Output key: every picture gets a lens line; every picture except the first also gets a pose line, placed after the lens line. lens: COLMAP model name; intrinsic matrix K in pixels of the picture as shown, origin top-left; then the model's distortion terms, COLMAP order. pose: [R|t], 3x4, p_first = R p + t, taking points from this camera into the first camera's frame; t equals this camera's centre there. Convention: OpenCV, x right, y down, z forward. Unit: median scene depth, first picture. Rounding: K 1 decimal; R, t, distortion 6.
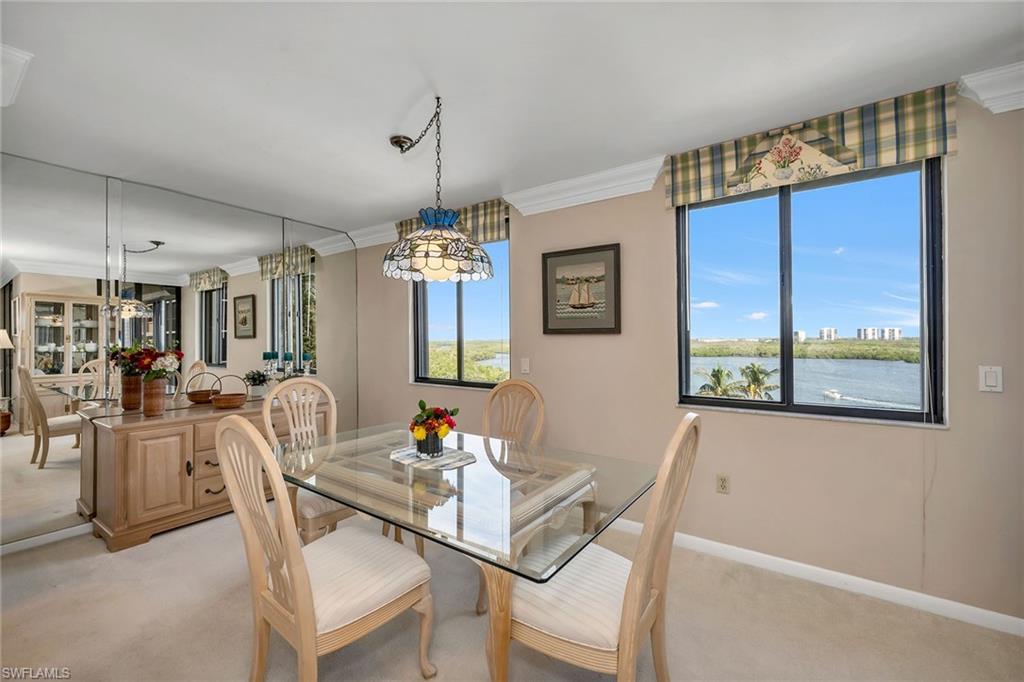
lens RADIAL K [[409.1, 0, 508.6], [0, 409.1, 337.8], [0, 0, 1]] dist [0.001134, 0.000285]
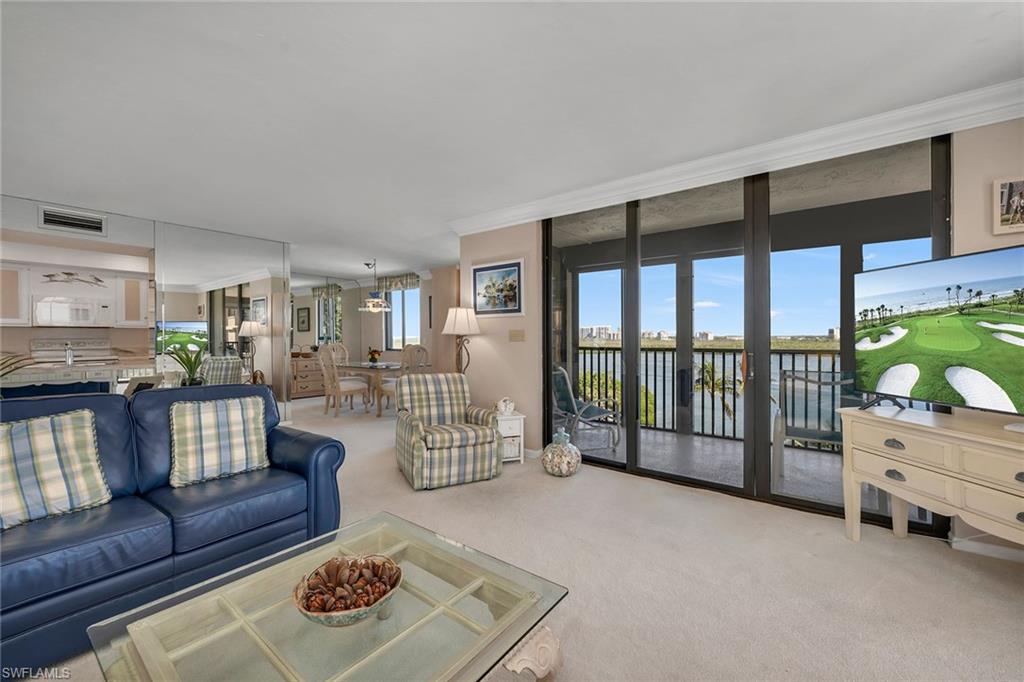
lens RADIAL K [[409.1, 0, 508.6], [0, 409.1, 337.8], [0, 0, 1]] dist [0.001134, 0.000285]
pose [[0.998524, 0.002809, -0.054233, 0.502138], [-0.002430, 0.999972, 0.007060, 0.021436], [0.054251, -0.006918, 0.998503, -1.051129]]
